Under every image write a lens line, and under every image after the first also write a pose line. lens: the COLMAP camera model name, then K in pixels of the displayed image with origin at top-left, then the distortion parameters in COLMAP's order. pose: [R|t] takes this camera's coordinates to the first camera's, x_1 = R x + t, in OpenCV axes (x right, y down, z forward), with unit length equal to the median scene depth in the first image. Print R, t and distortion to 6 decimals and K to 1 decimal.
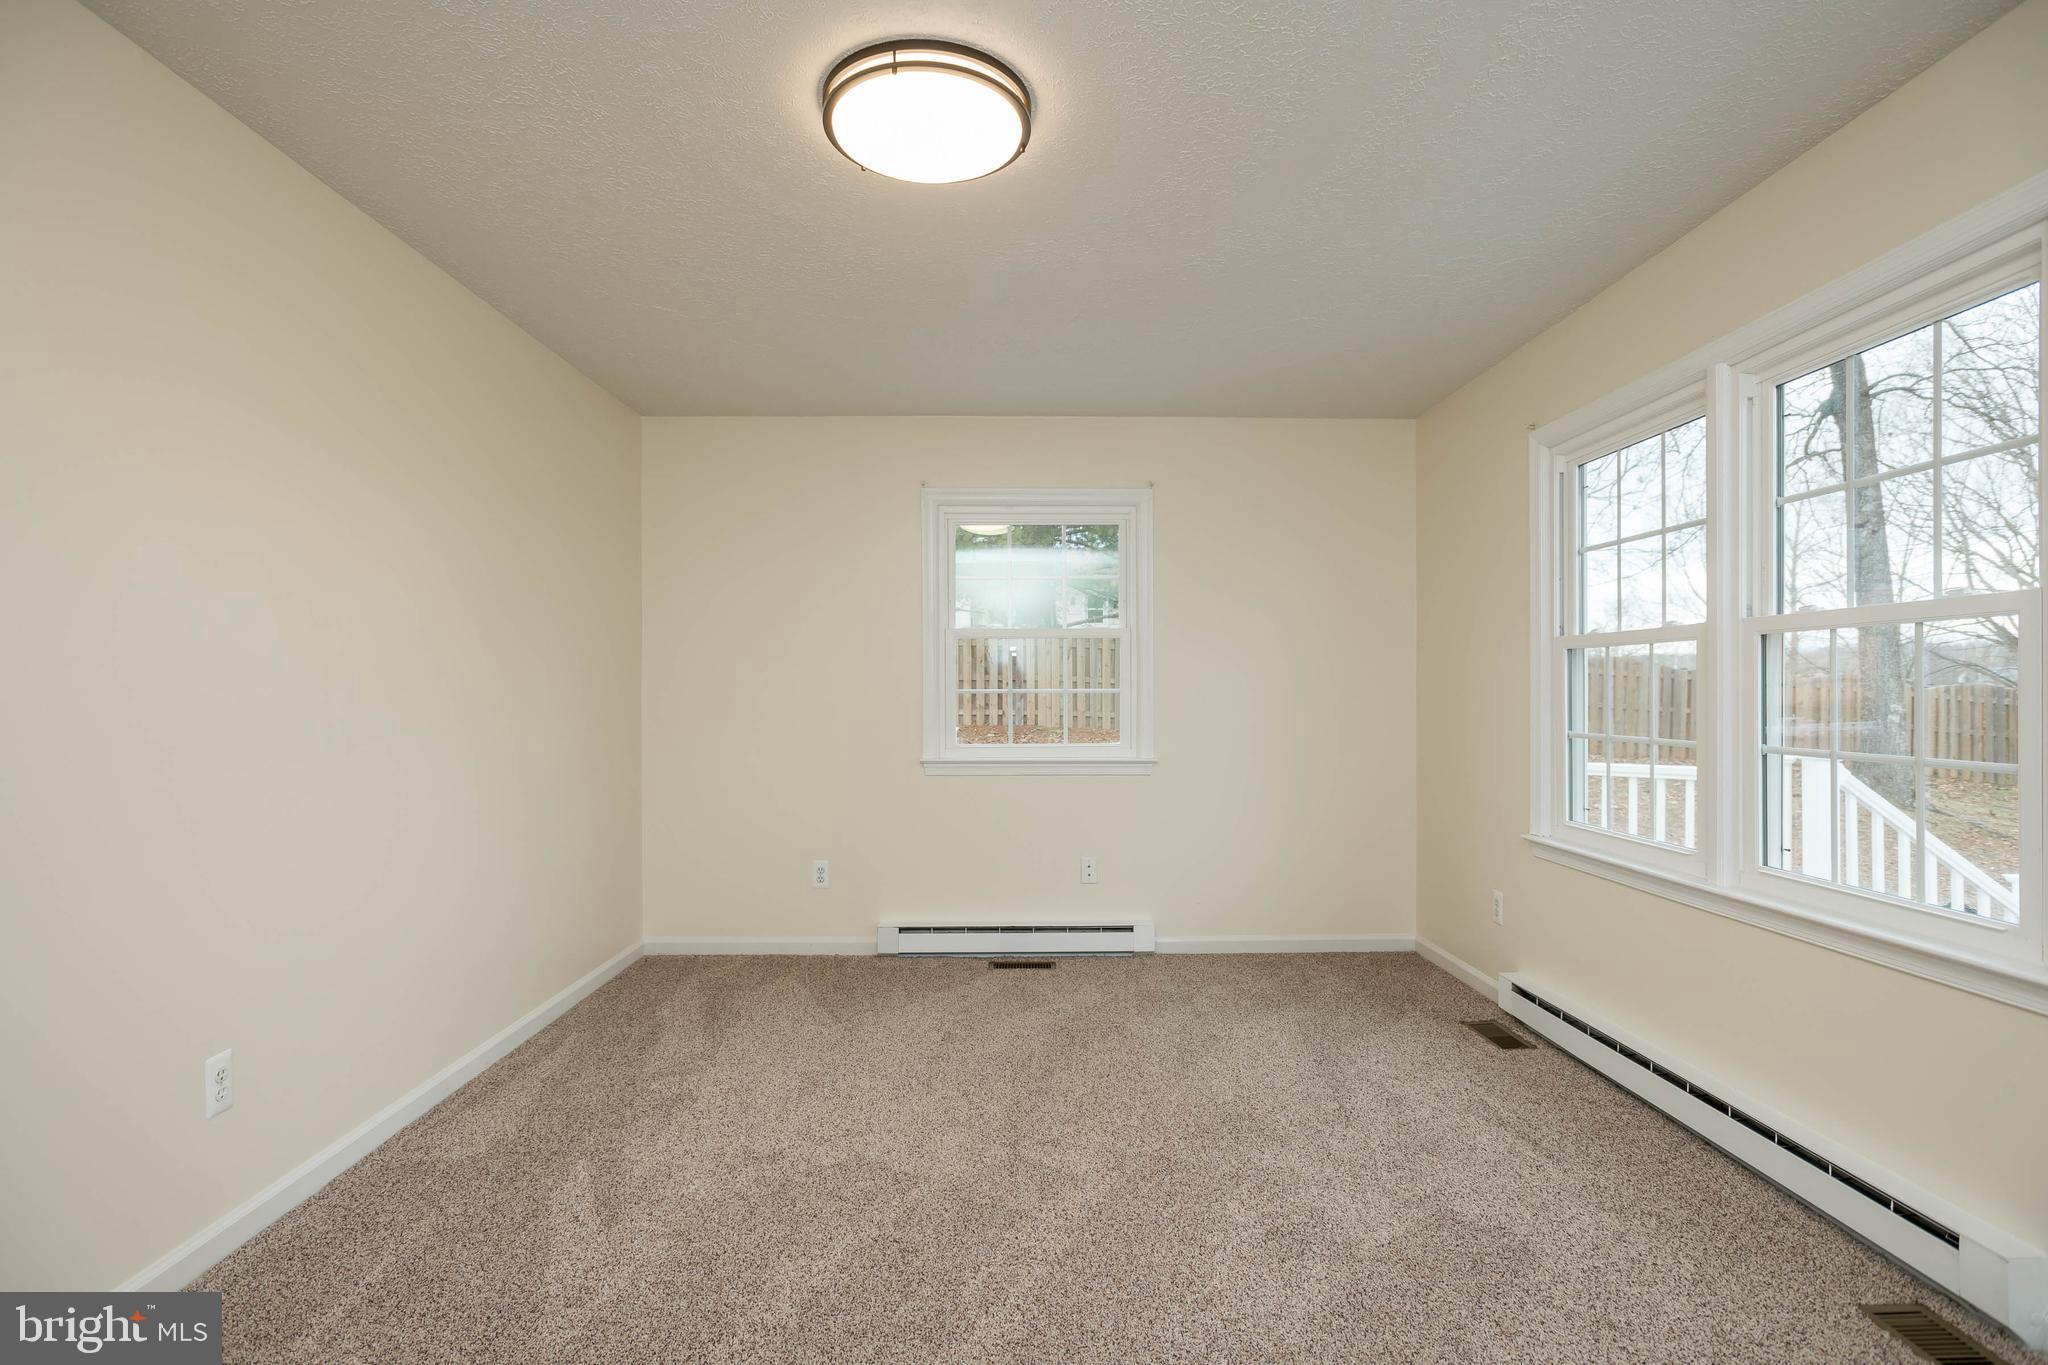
lens RADIAL K [[989.9, 0, 1021.0], [0, 989.9, 690.9], [0, 0, 1]] dist [-0.028122, 0.013667]
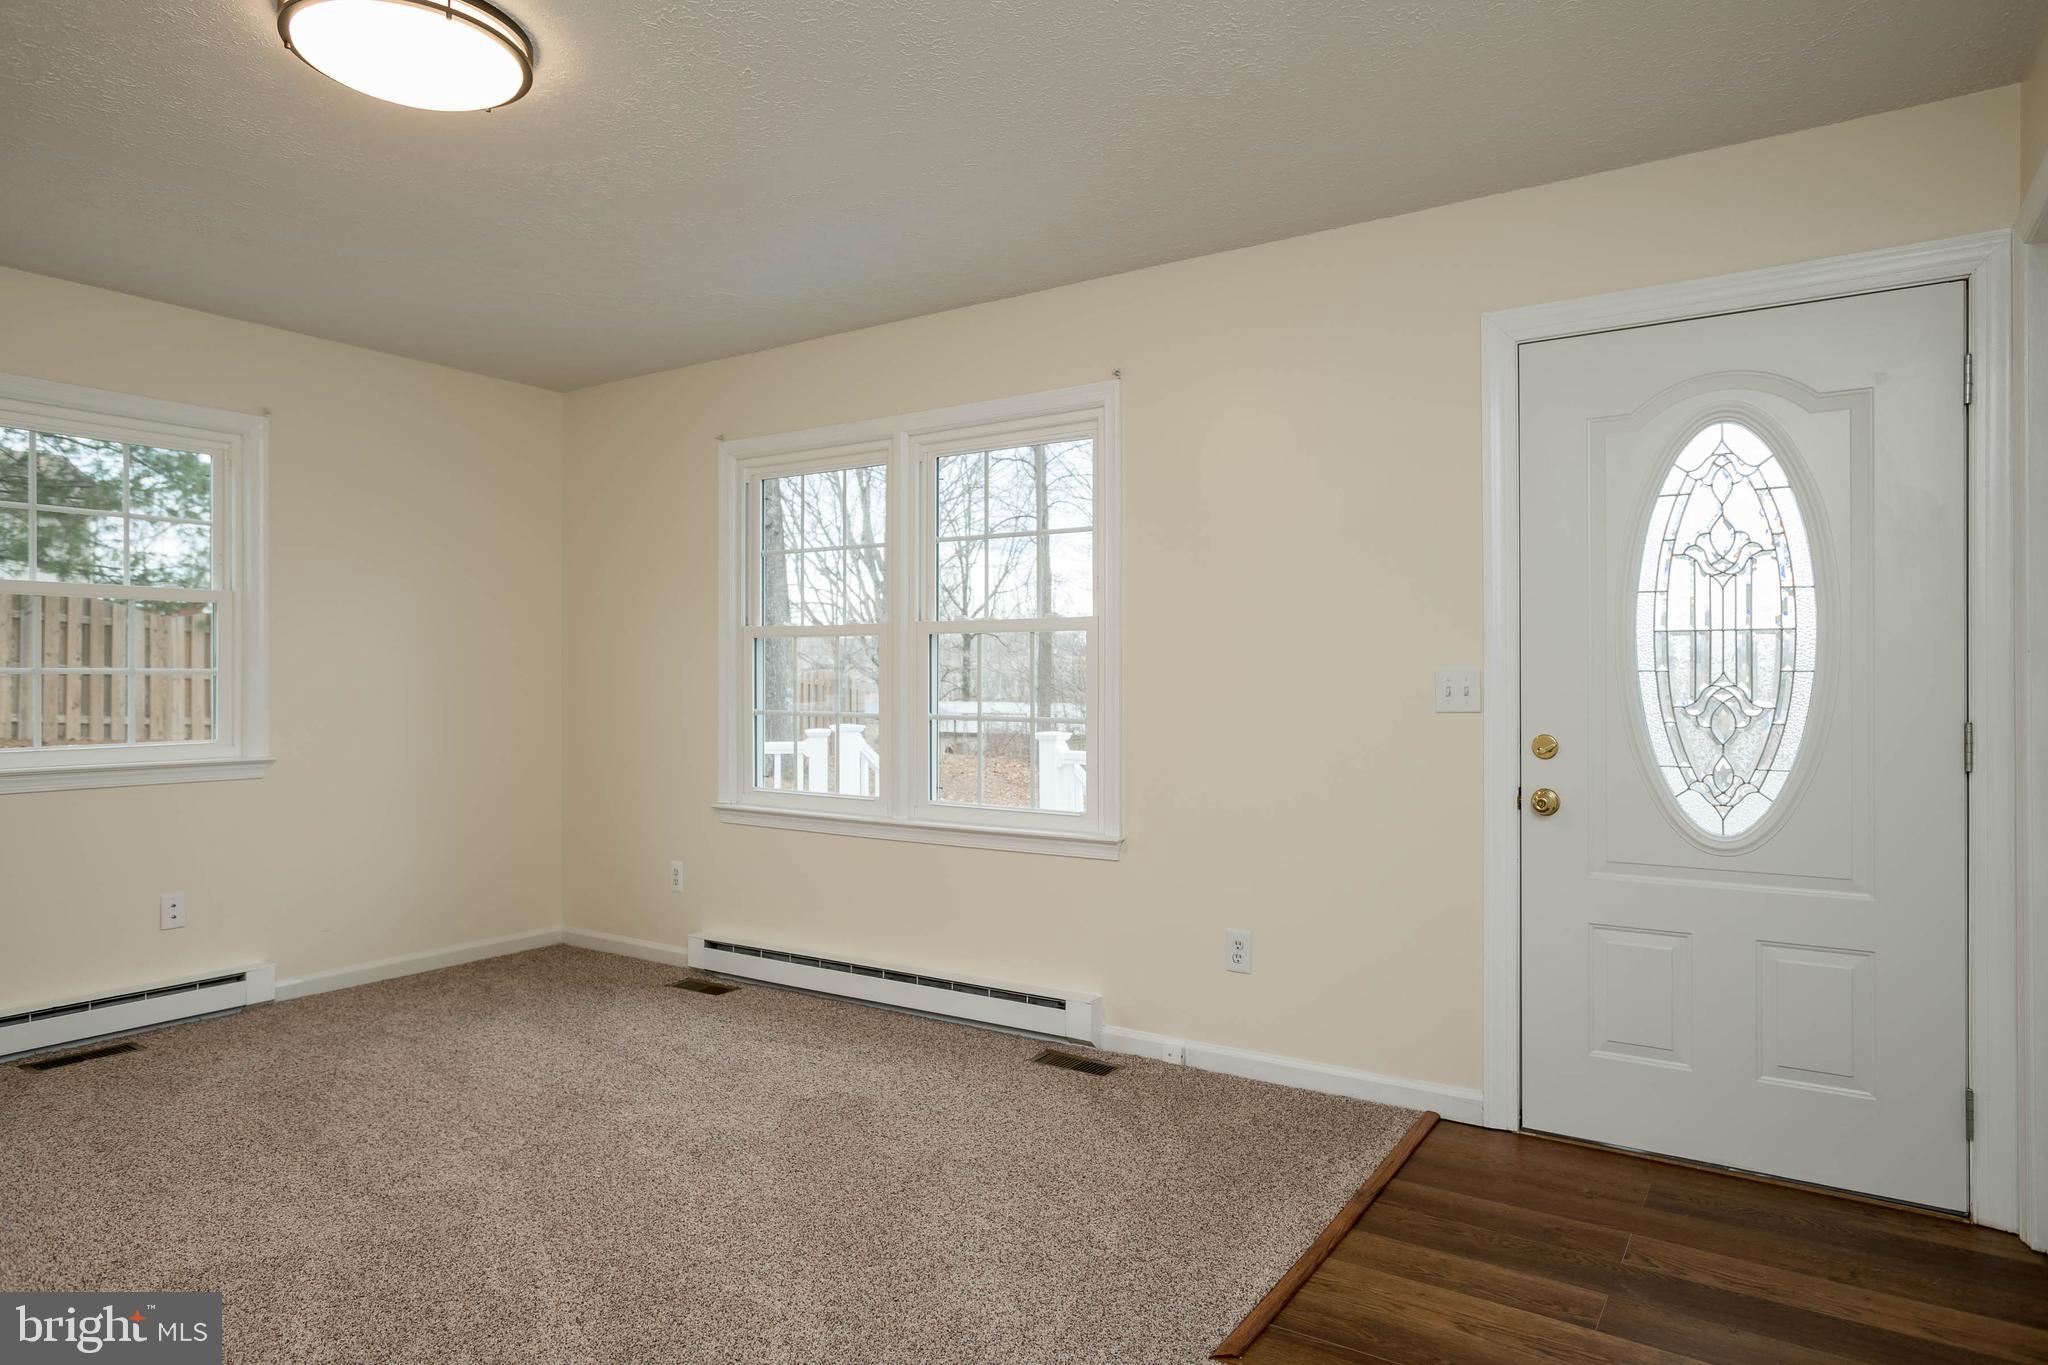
lens RADIAL K [[1209.4, 0, 1019.4], [0, 1209.4, 688.2], [0, 0, 1]] dist [0.003471, 0.001958]
pose [[0.556959, 0.001978, 0.830538, -0.499046], [-0.006674, 0.999976, 0.002094, 0.011665], [-0.830513, -0.006709, 0.556958, -0.053342]]
